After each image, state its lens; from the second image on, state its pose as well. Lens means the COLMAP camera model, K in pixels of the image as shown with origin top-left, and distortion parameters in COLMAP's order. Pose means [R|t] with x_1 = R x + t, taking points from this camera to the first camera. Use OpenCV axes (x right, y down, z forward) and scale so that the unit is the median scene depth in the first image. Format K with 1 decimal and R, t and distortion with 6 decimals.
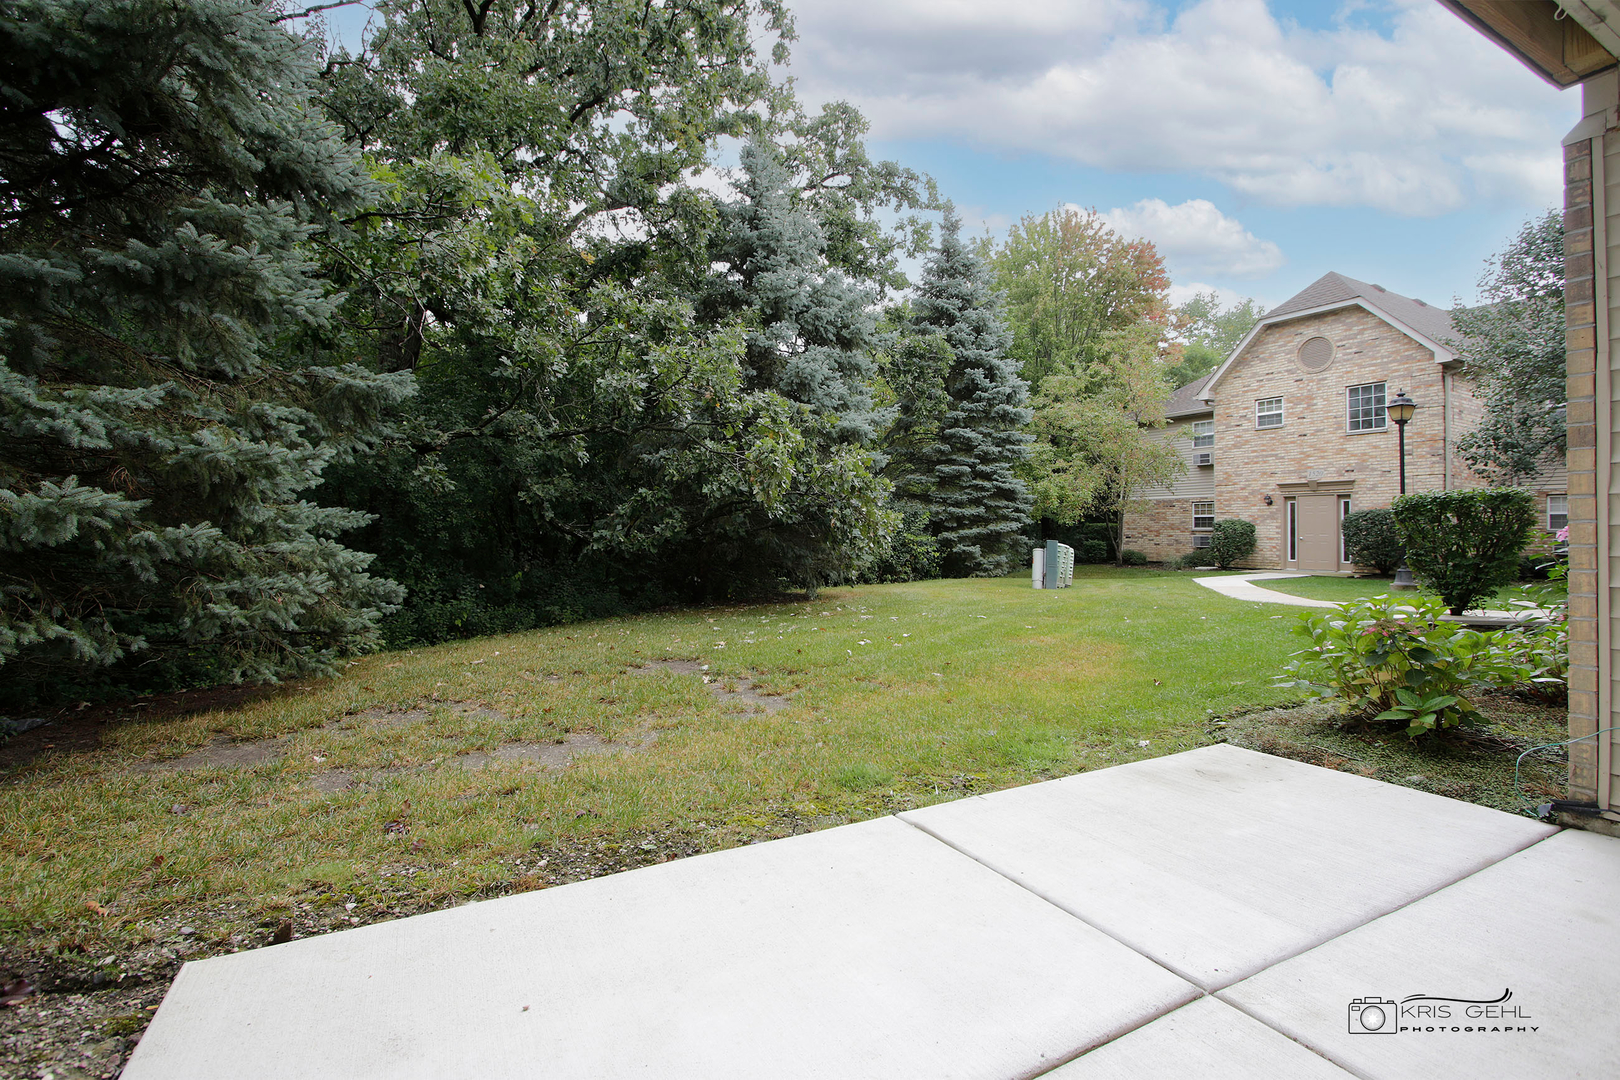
lens RADIAL K [[733.2, 0, 810.0], [0, 733.2, 540.0], [0, 0, 1]] dist [-0.013929, 0.000054]
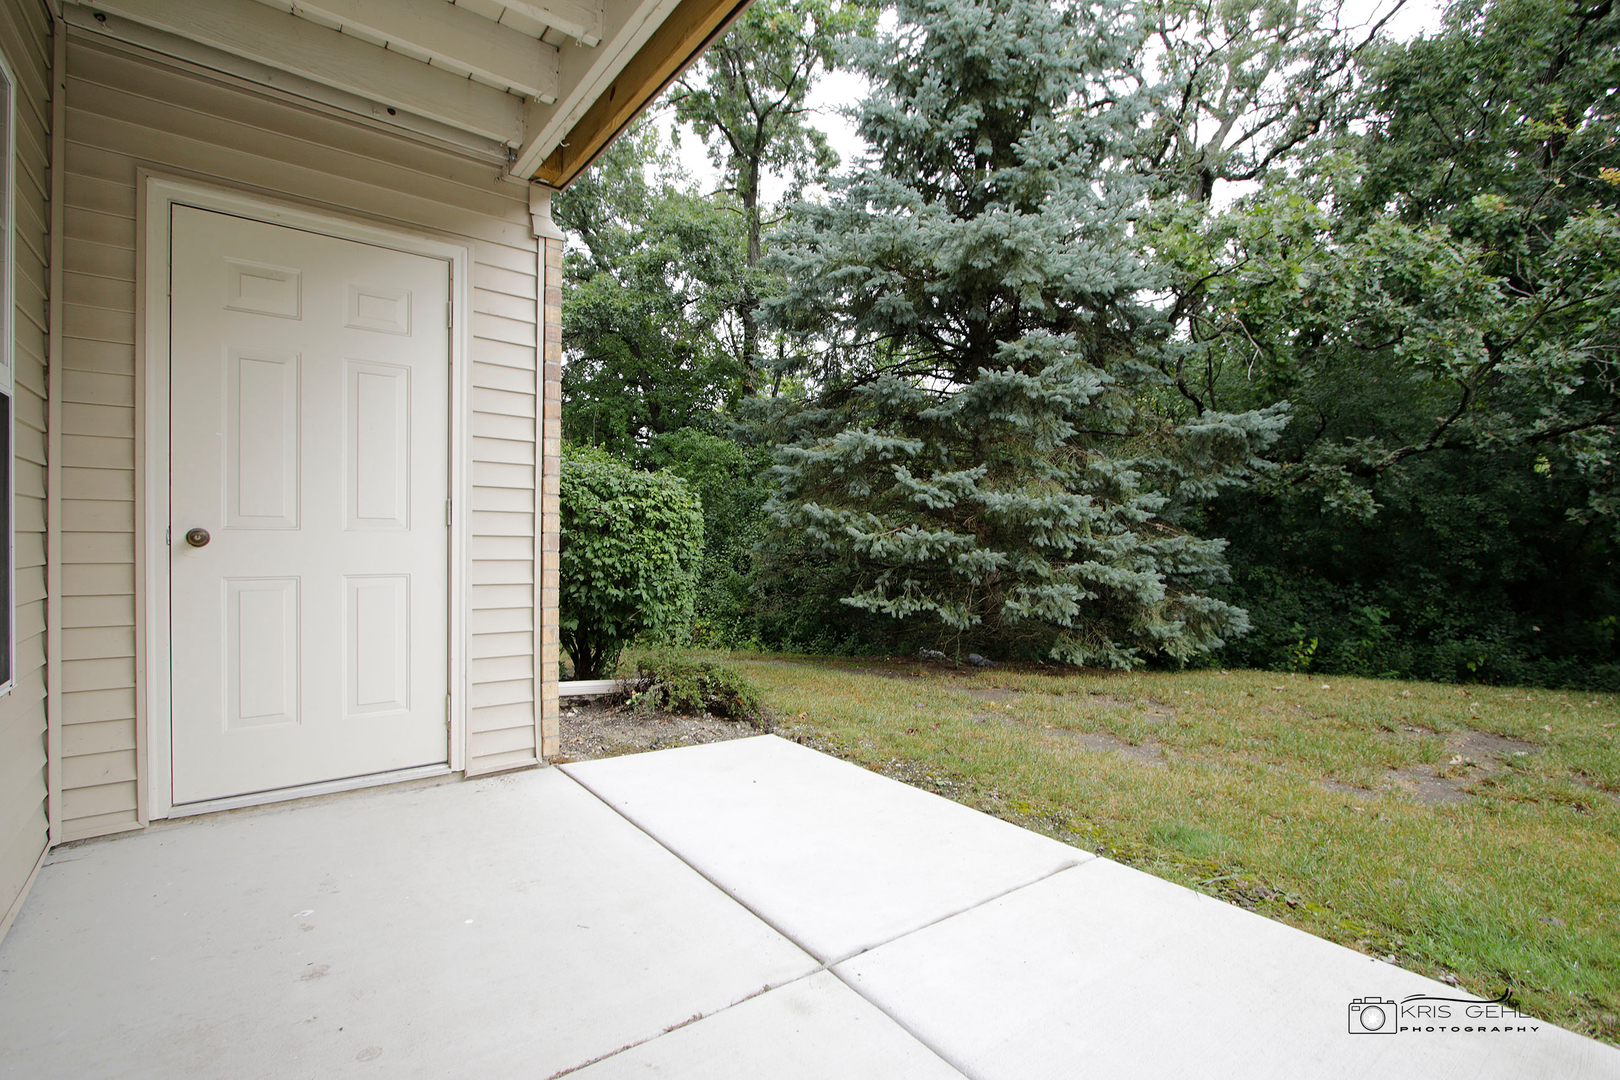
lens RADIAL K [[733.2, 0, 810.0], [0, 733.2, 540.0], [0, 0, 1]] dist [-0.013929, 0.000054]
pose [[0.171675, -0.007255, -0.985127, 0.748126], [-0.026129, 0.999588, -0.011915, -0.014340], [0.984807, 0.027786, 0.171414, 0.337466]]
